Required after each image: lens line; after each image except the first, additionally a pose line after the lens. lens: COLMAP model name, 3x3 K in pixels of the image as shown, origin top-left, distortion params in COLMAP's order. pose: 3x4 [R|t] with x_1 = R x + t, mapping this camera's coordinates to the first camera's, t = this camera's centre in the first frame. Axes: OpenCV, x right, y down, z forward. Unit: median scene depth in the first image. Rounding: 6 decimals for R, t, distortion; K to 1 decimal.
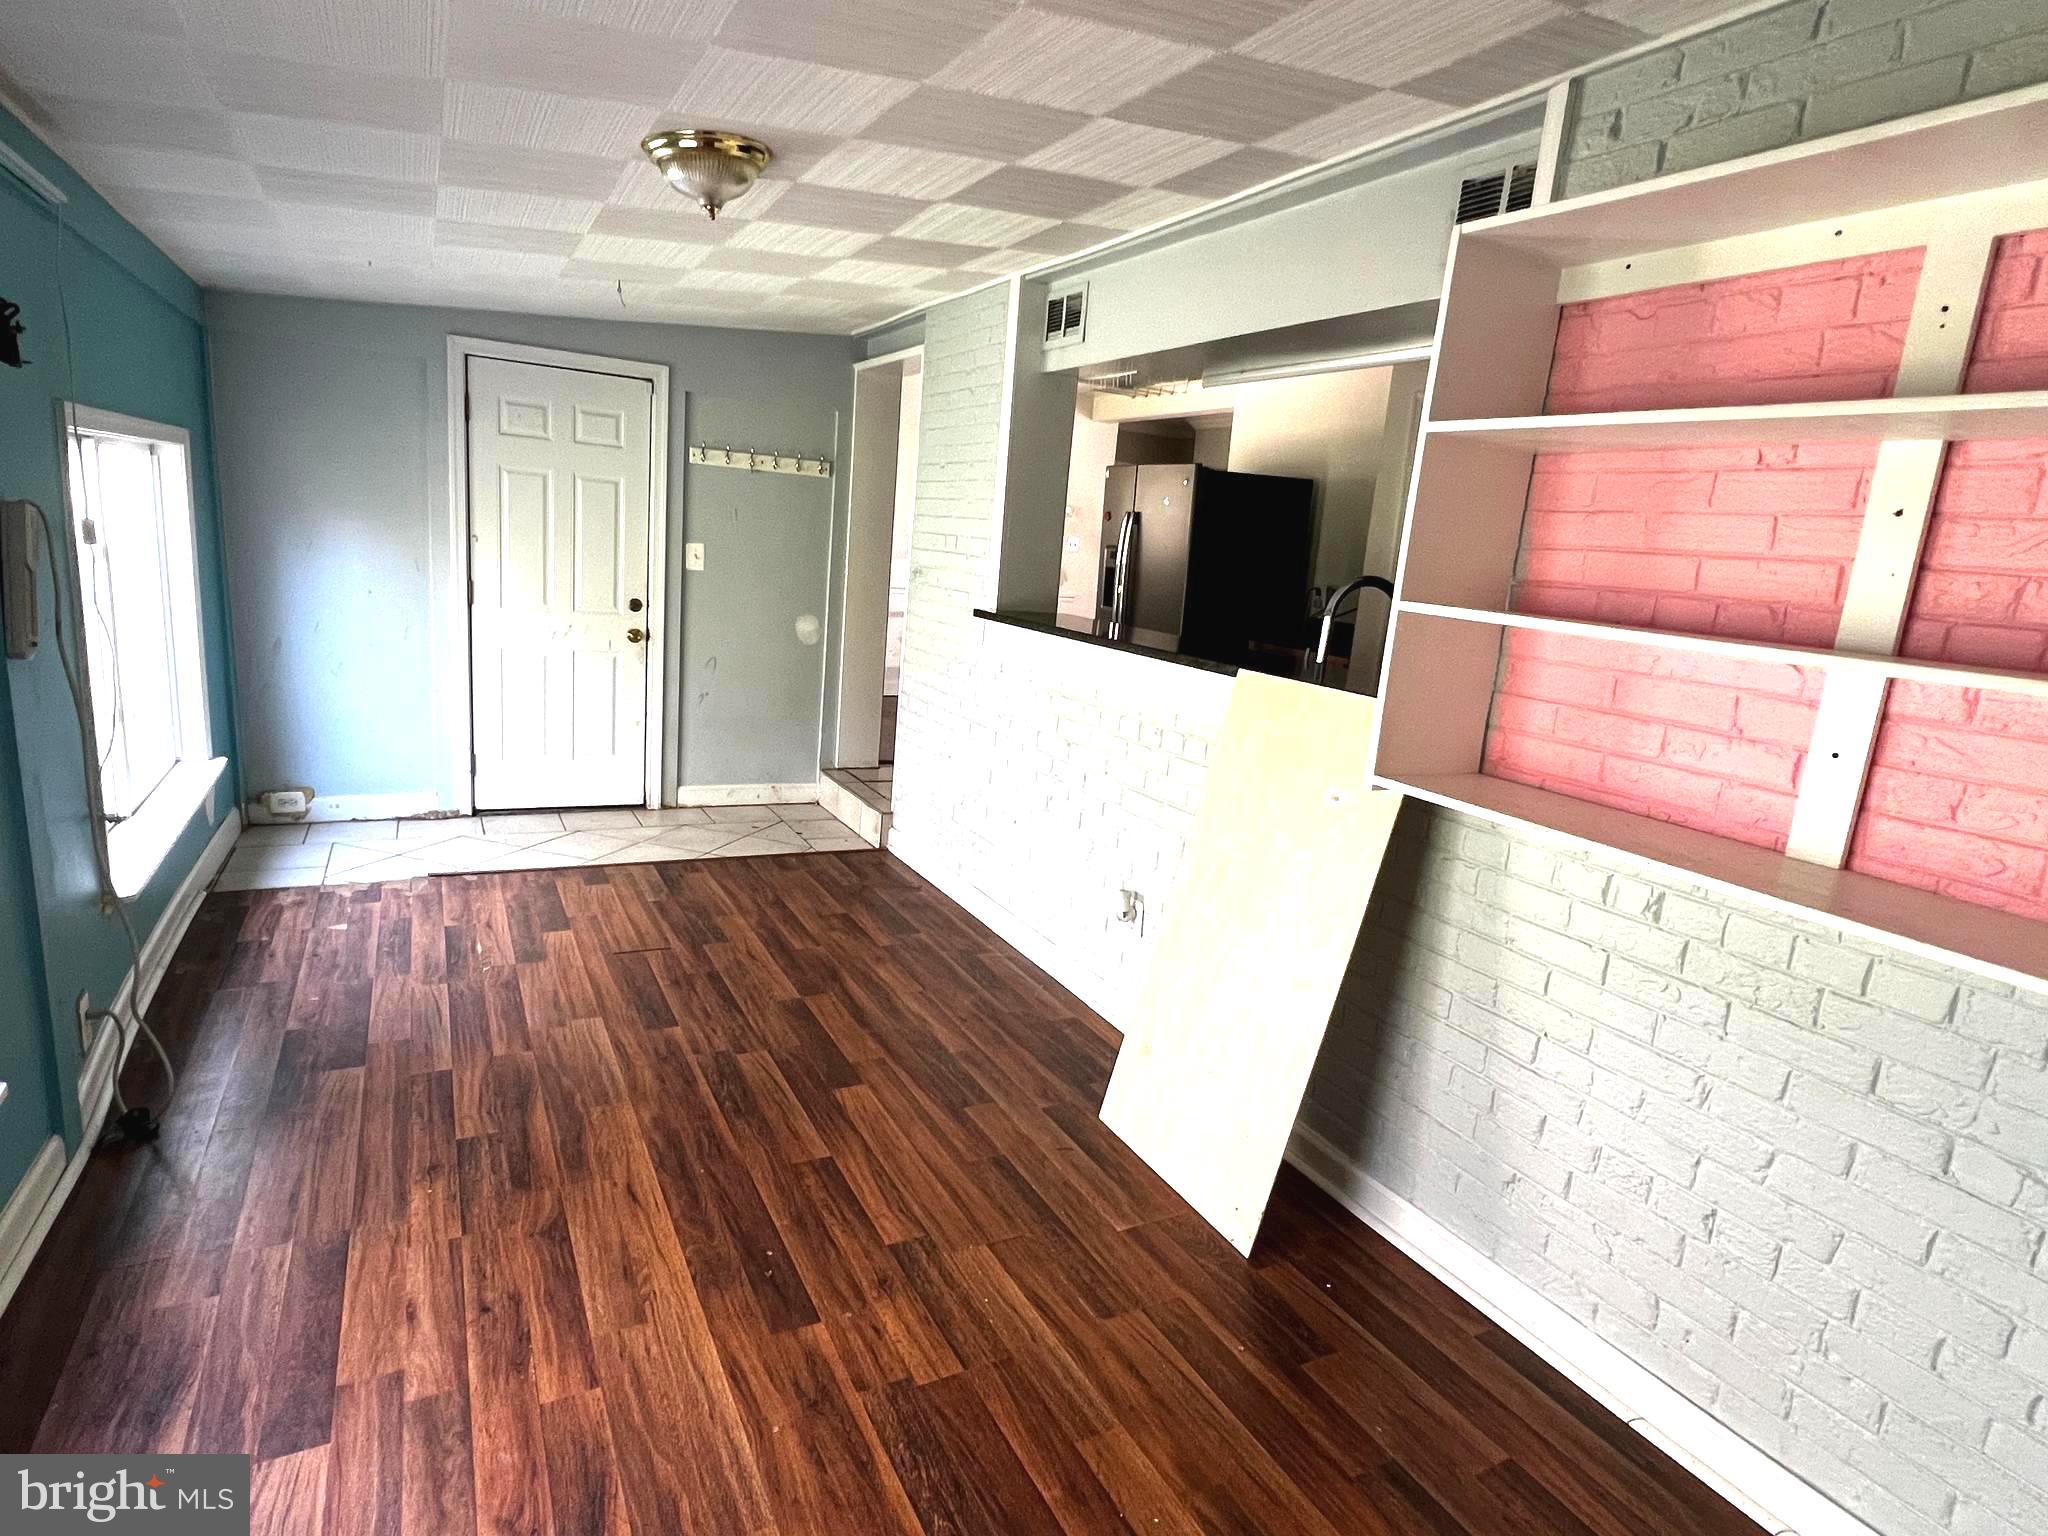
lens RADIAL K [[1100.5, 0, 1011.7], [0, 1100.5, 765.7], [0, 0, 1]] dist [-0.000723, 0.001003]
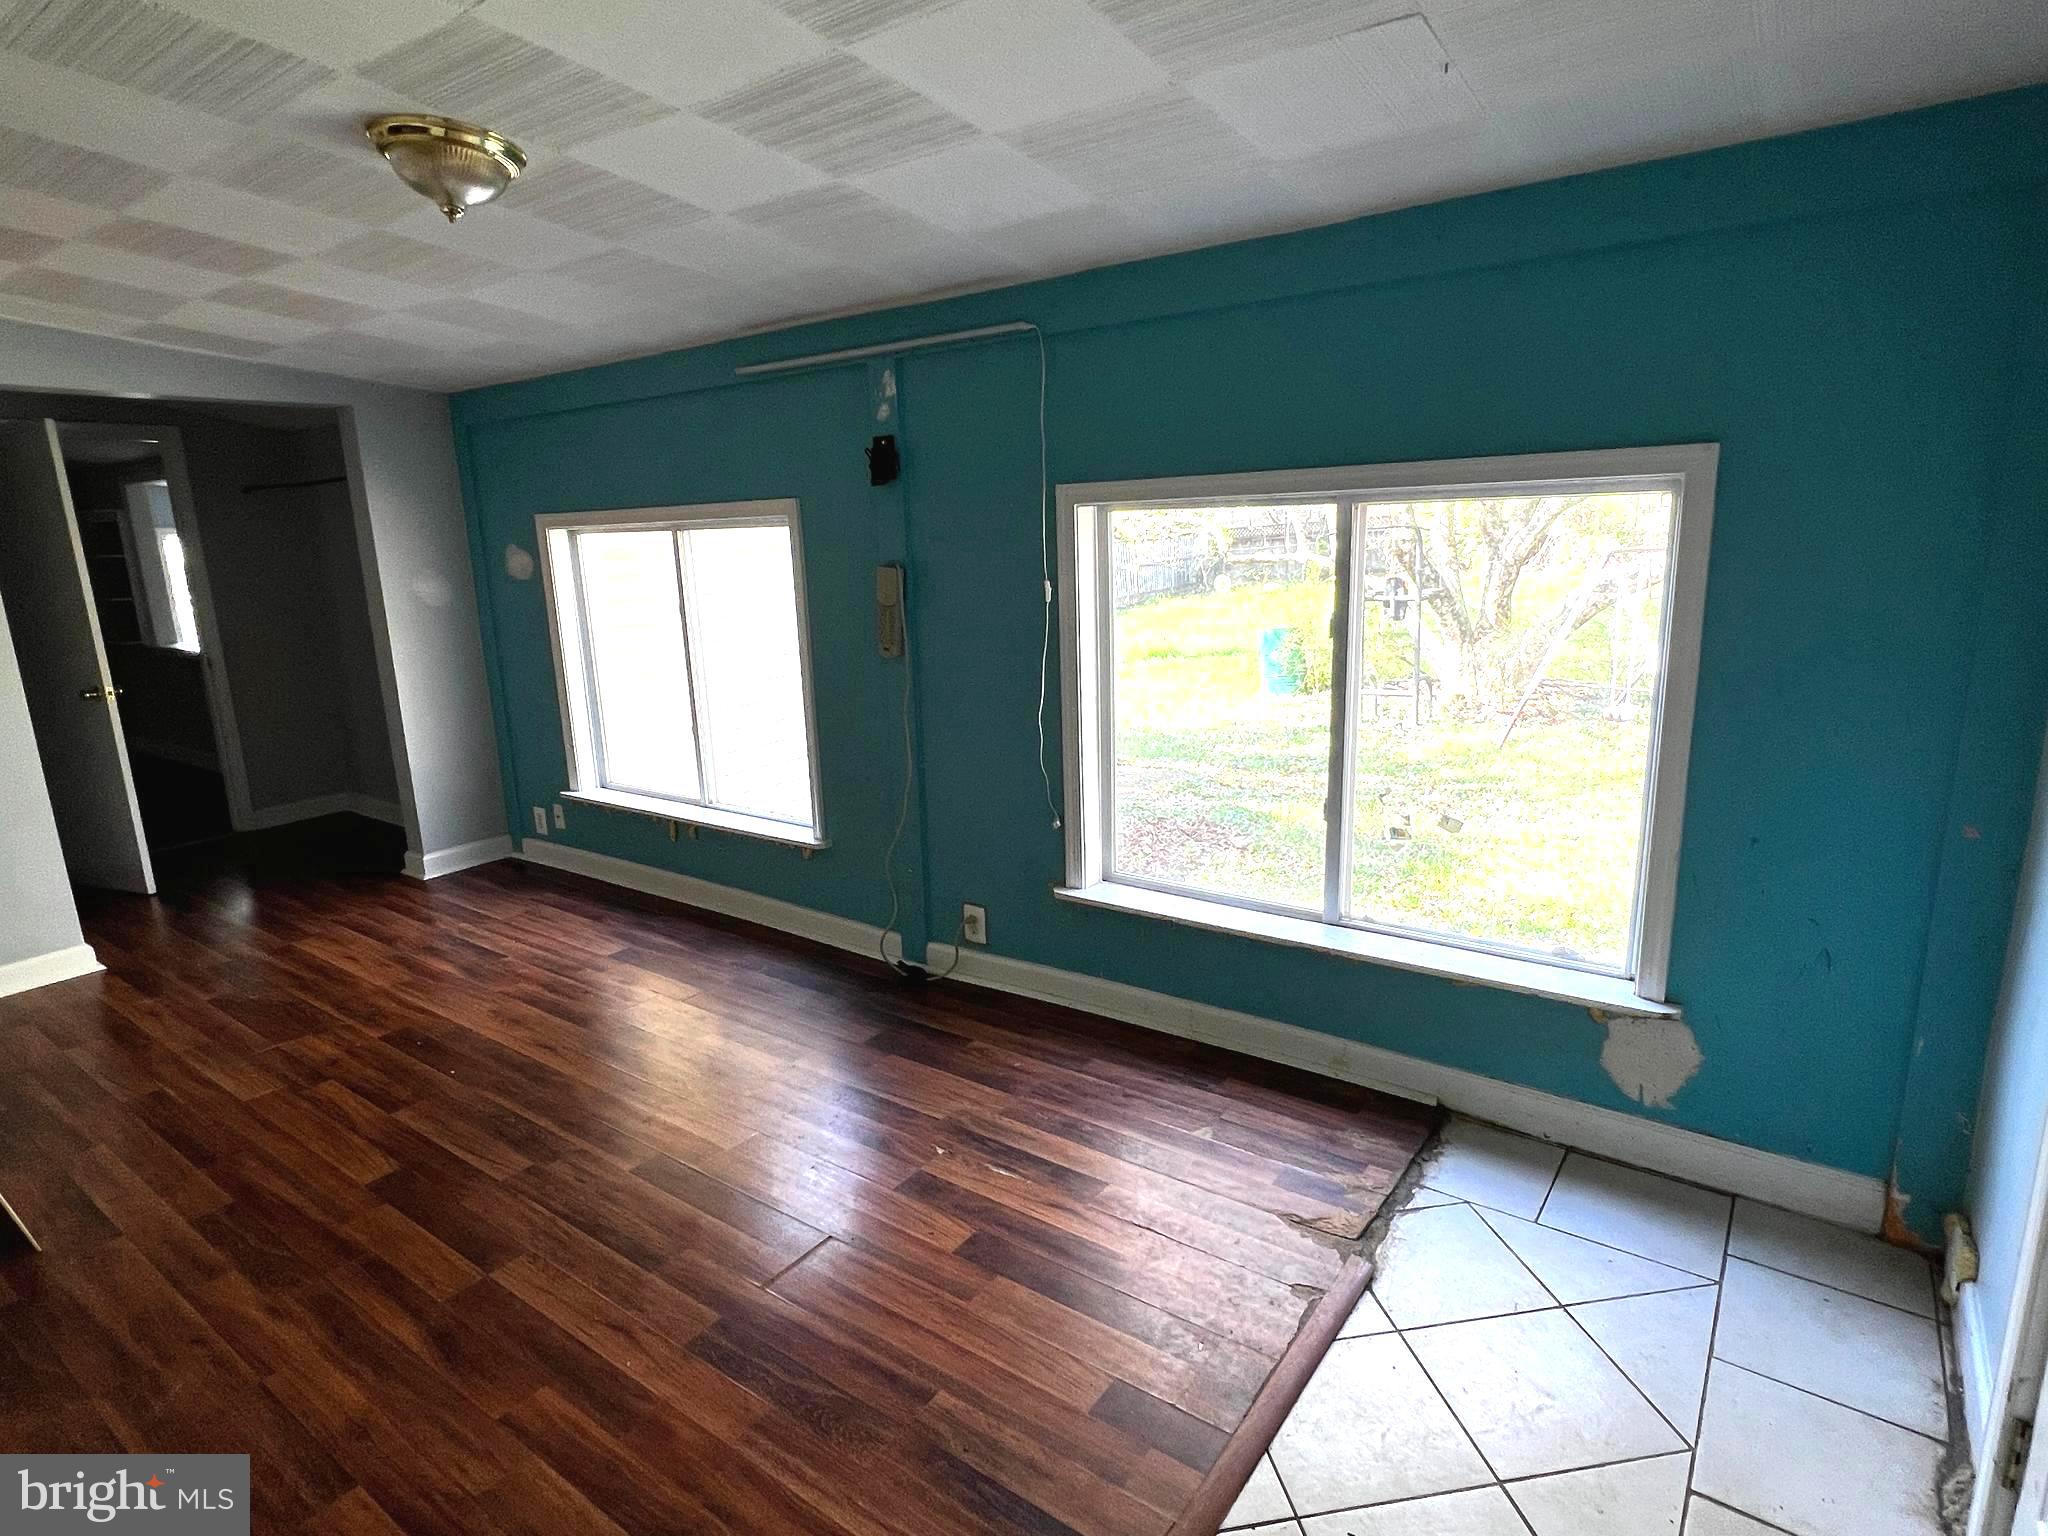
lens RADIAL K [[1100.5, 0, 1017.6], [0, 1100.5, 753.3], [0, 0, 1]] dist [-0.000723, 0.001003]
pose [[-0.899415, 0.039219, -0.435332, -0.233995], [-0.126791, 0.929734, 0.345715, -0.408365], [0.418302, 0.366138, -0.831244, 1.822505]]
